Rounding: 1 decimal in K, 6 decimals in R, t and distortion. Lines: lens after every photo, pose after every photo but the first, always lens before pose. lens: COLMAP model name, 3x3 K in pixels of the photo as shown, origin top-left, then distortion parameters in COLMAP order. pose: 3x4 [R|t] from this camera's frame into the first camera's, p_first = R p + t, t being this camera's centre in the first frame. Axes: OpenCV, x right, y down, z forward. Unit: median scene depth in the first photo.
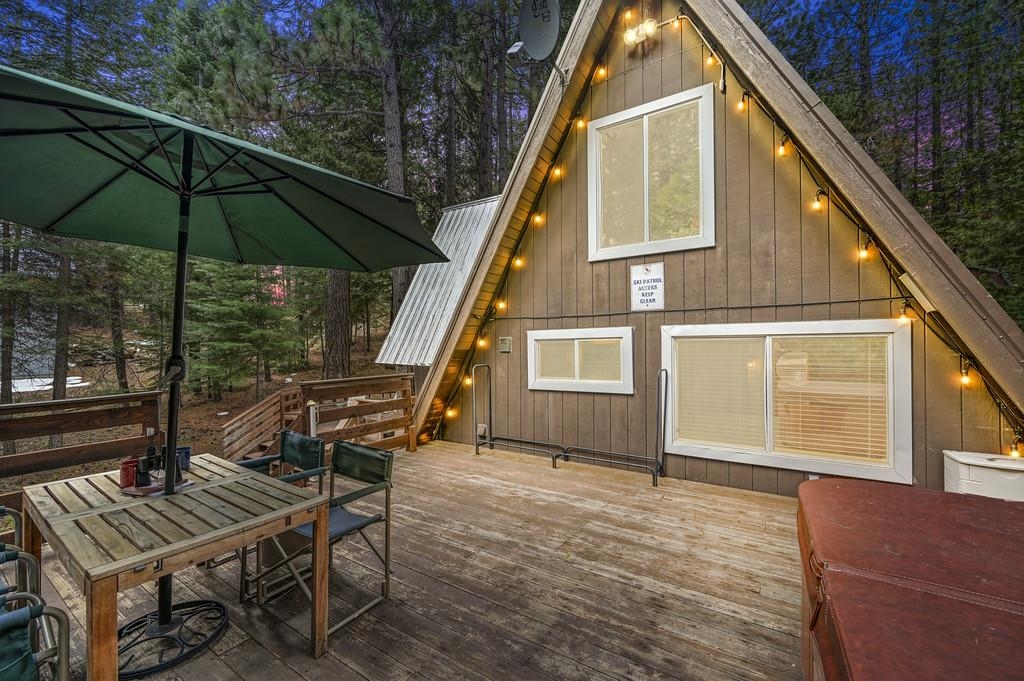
lens RADIAL K [[394.4, 0, 514.1], [0, 394.4, 343.7], [0, 0, 1]] dist [0.000859, -0.000026]
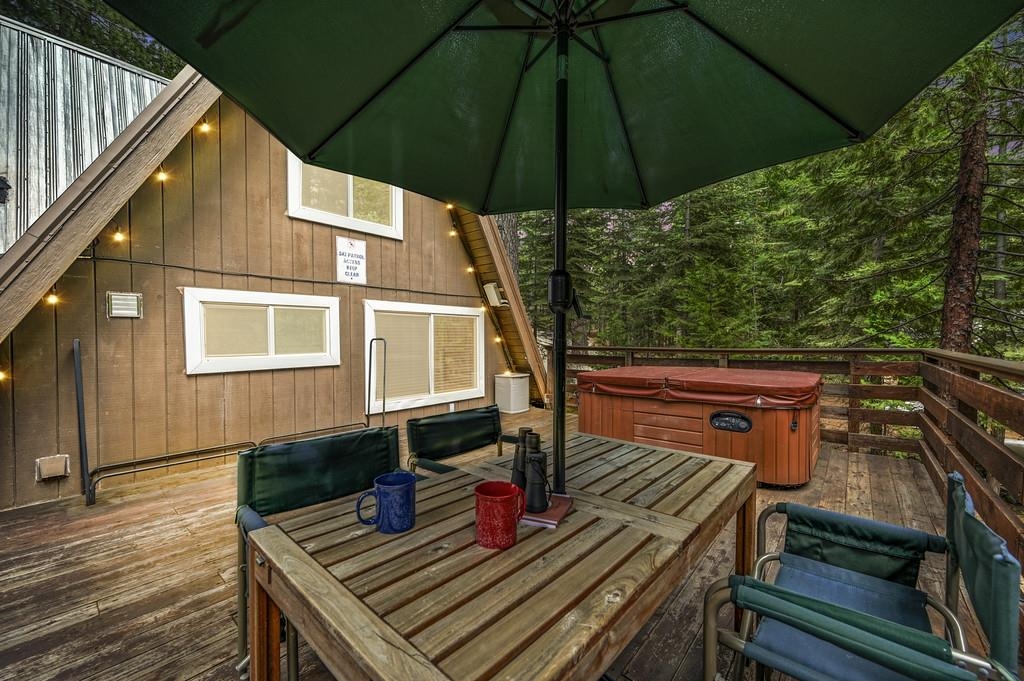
lens RADIAL K [[394.4, 0, 516.1], [0, 394.4, 342.6], [0, 0, 1]] dist [0.000859, -0.000026]
pose [[0.159579, -0.010137, 0.987133, -0.607841], [-0.009508, 0.999885, 0.011805, 0.054165], [-0.987139, -0.011269, 0.159464, 0.392542]]
